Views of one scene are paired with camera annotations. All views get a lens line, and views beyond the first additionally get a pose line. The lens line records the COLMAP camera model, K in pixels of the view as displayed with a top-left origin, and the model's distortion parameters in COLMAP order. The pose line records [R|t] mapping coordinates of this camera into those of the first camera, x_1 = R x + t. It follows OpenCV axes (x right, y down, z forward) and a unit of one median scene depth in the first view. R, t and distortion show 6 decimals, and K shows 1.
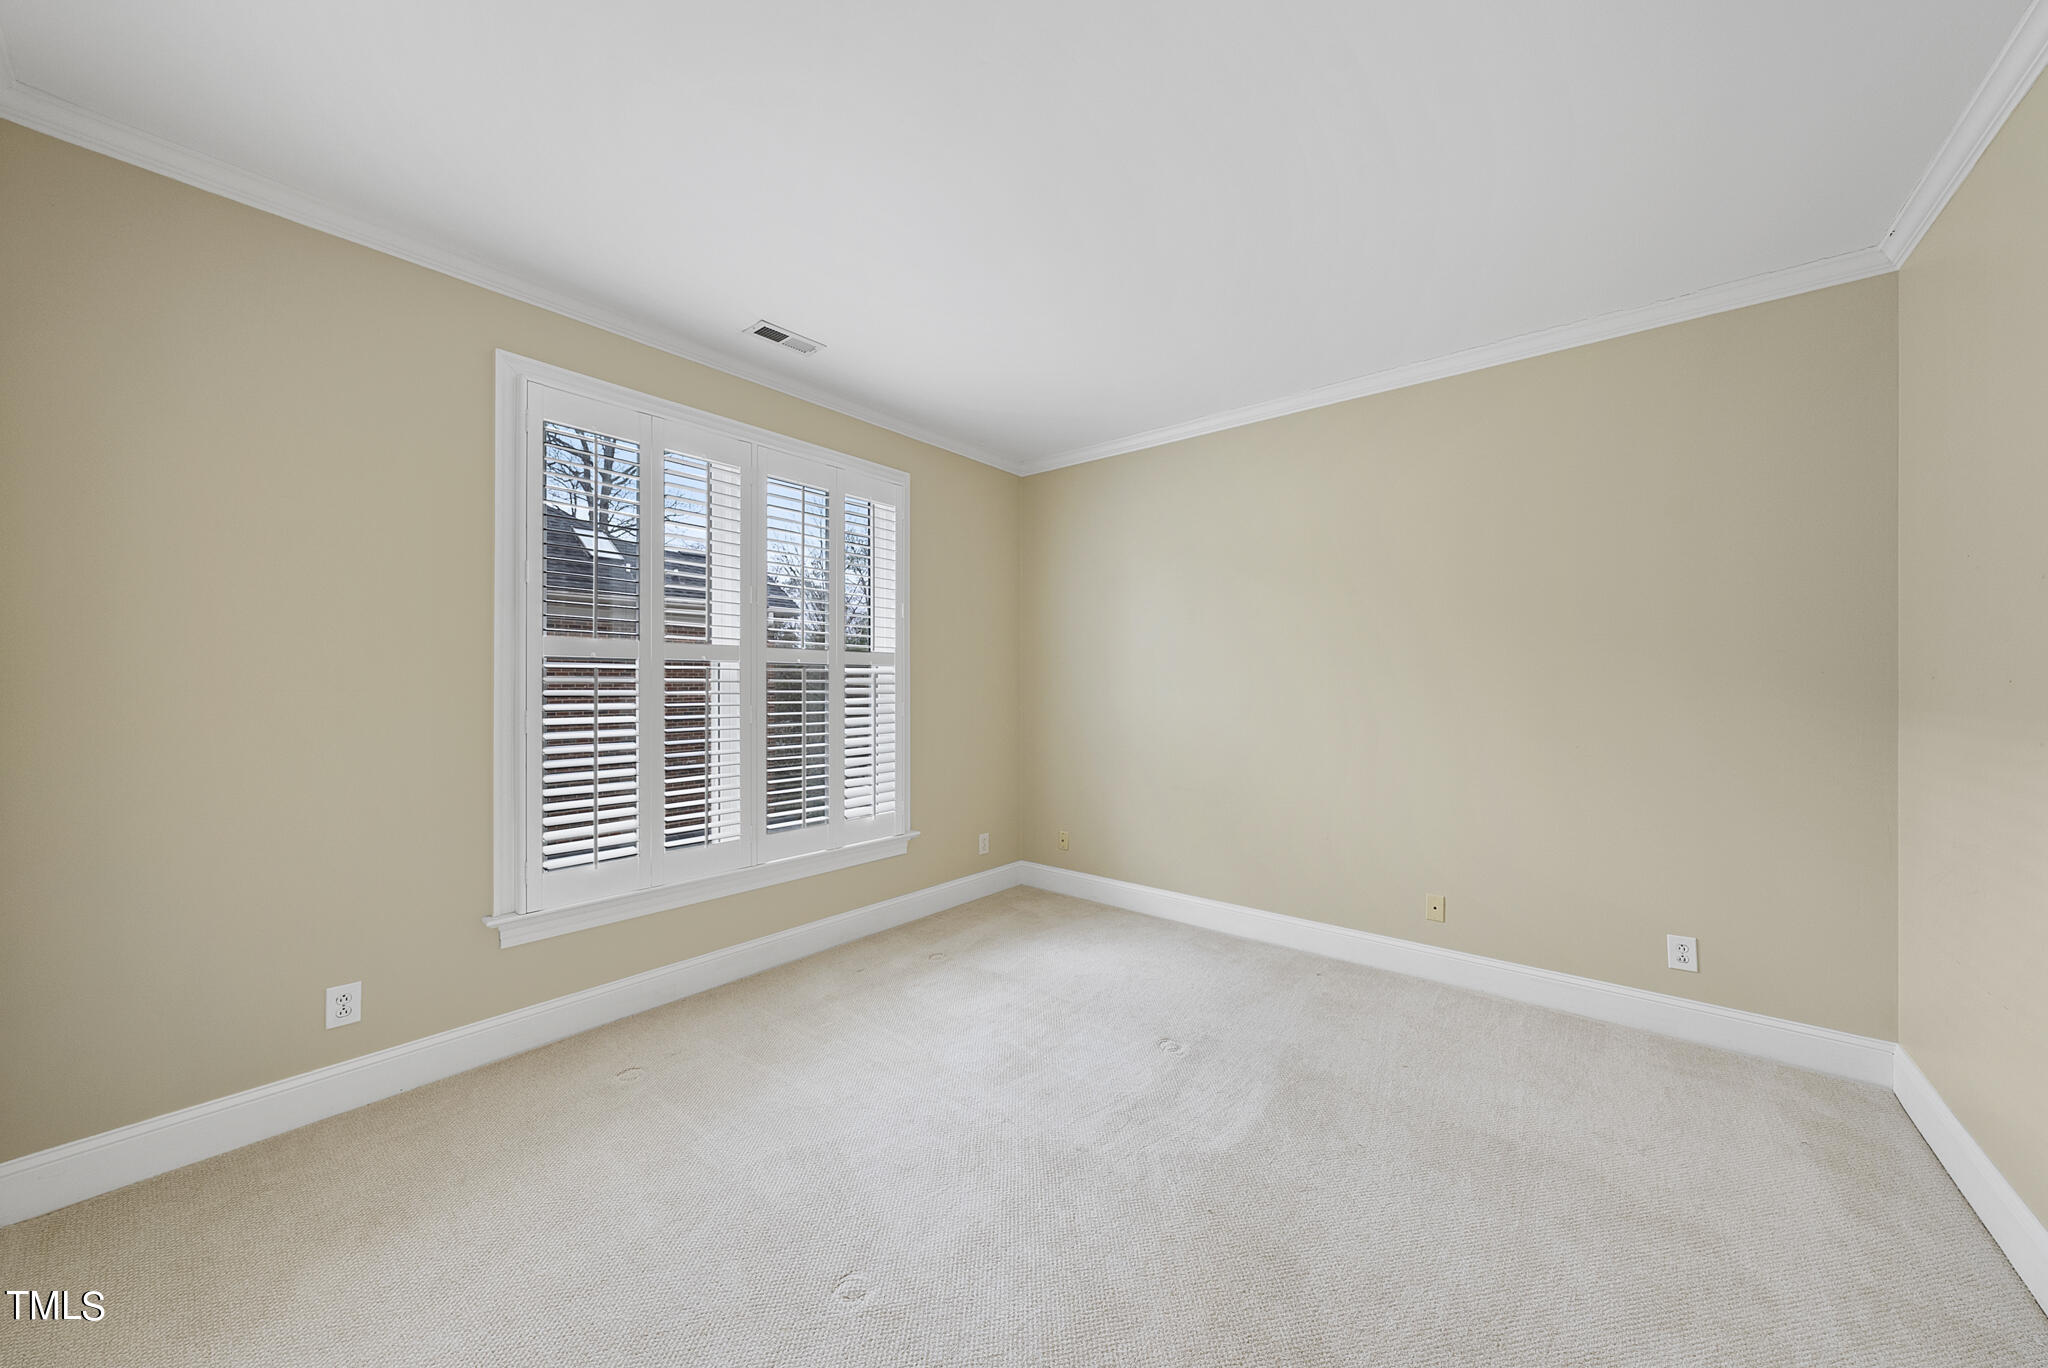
lens RADIAL K [[709.0, 0, 1025.6], [0, 709.0, 679.7], [0, 0, 1]] dist [0.000315, 0.000016]
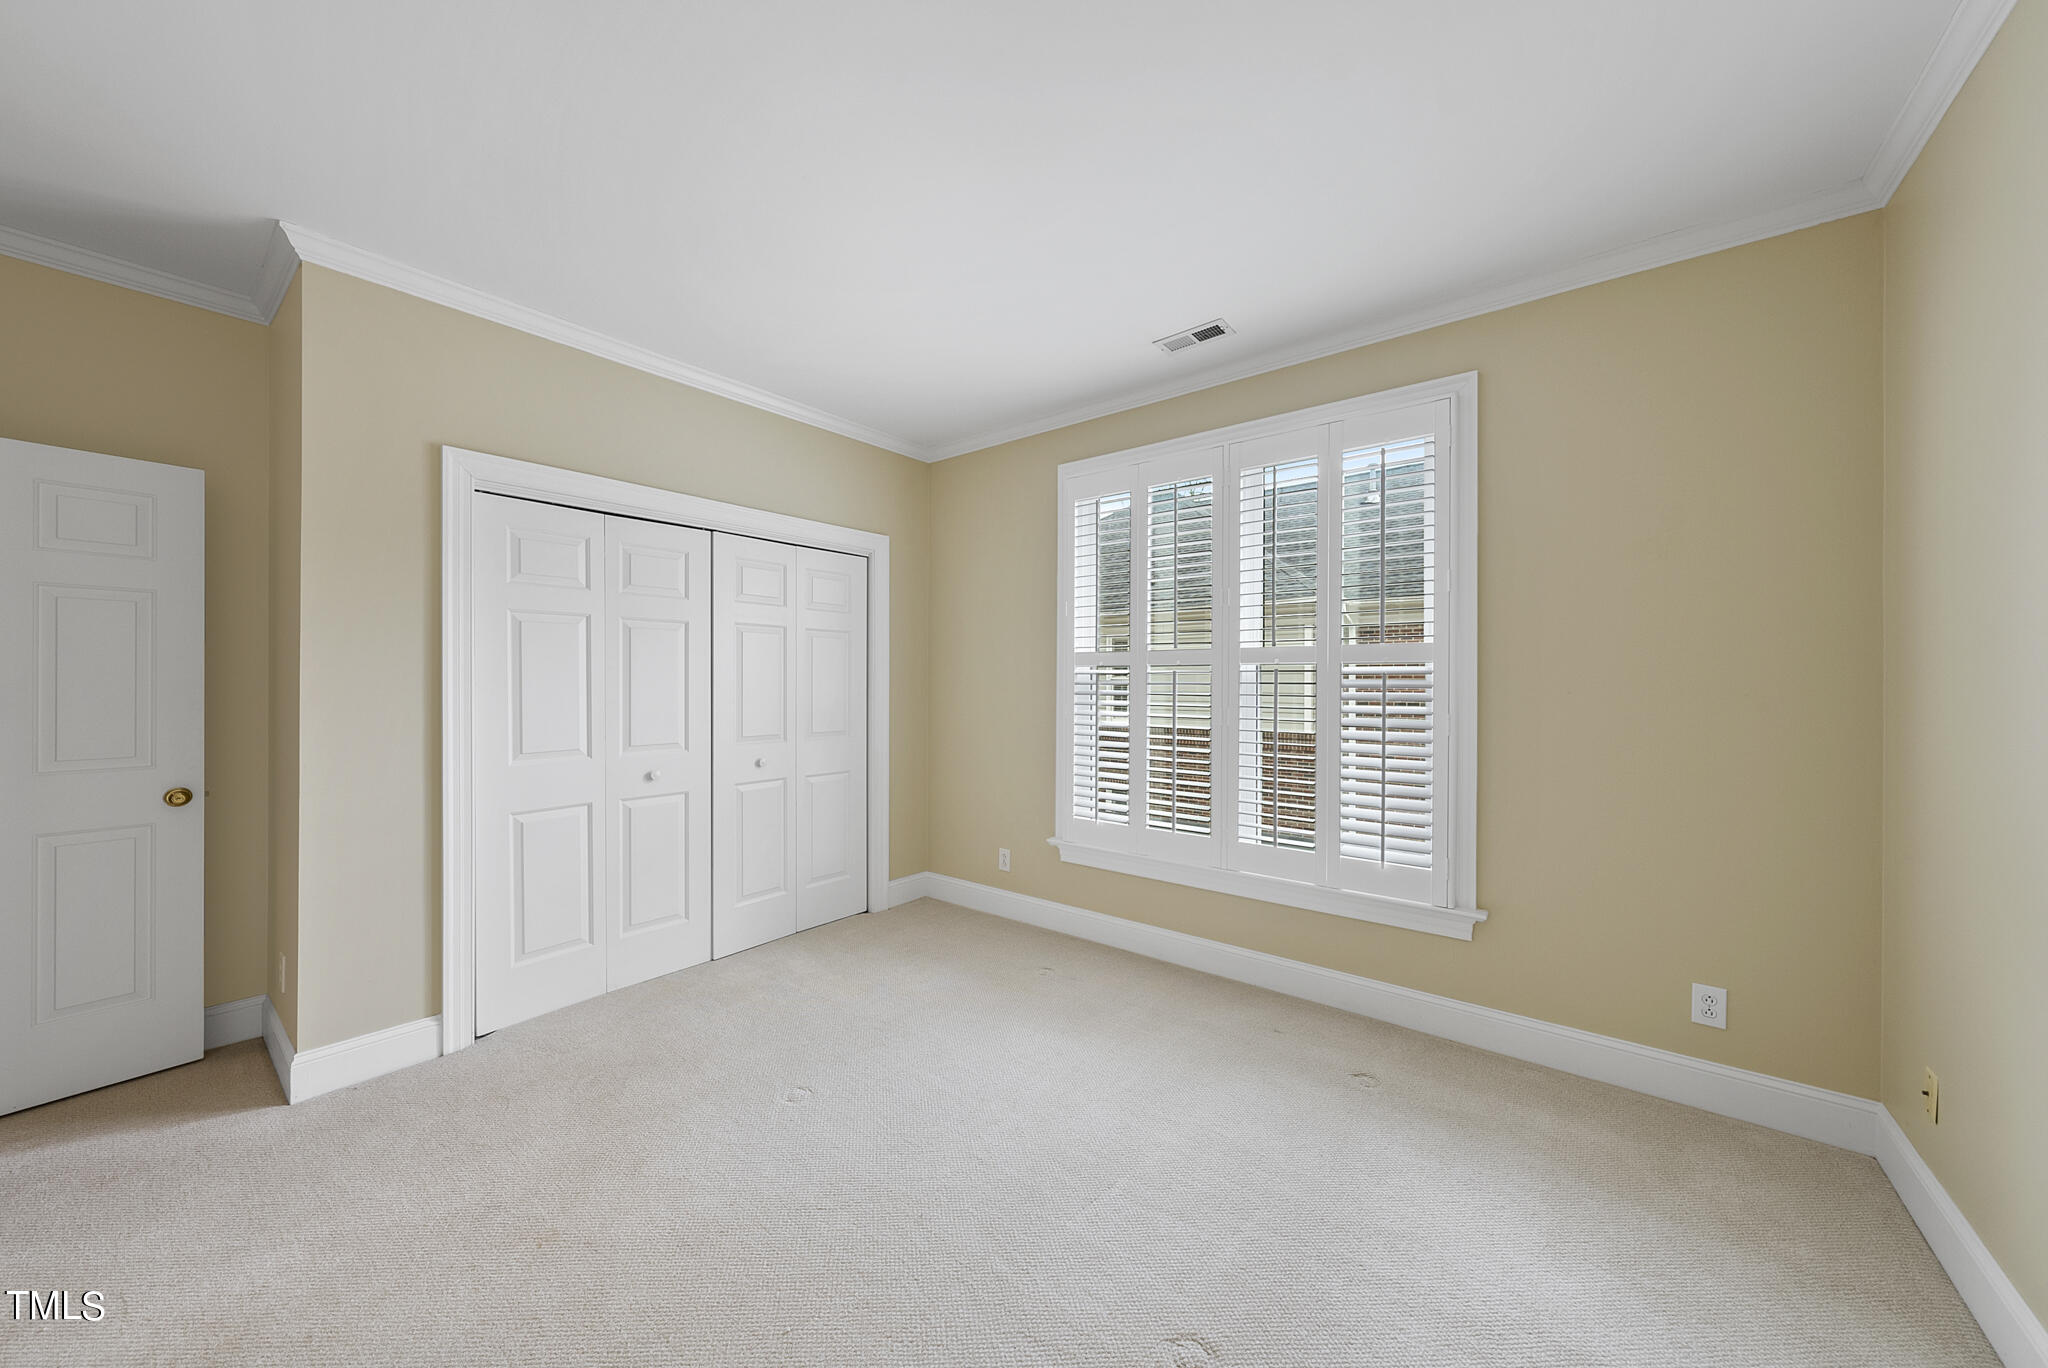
lens RADIAL K [[701.9, 0, 1046.8], [0, 701.9, 684.1], [0, 0, 1]] dist [0.000353, 0.000028]
pose [[0.039293, -0.001868, -0.999226, 0.546724], [-0.000792, 0.999998, -0.001900, 0.004717], [0.999227, 0.000866, 0.039291, 0.657412]]
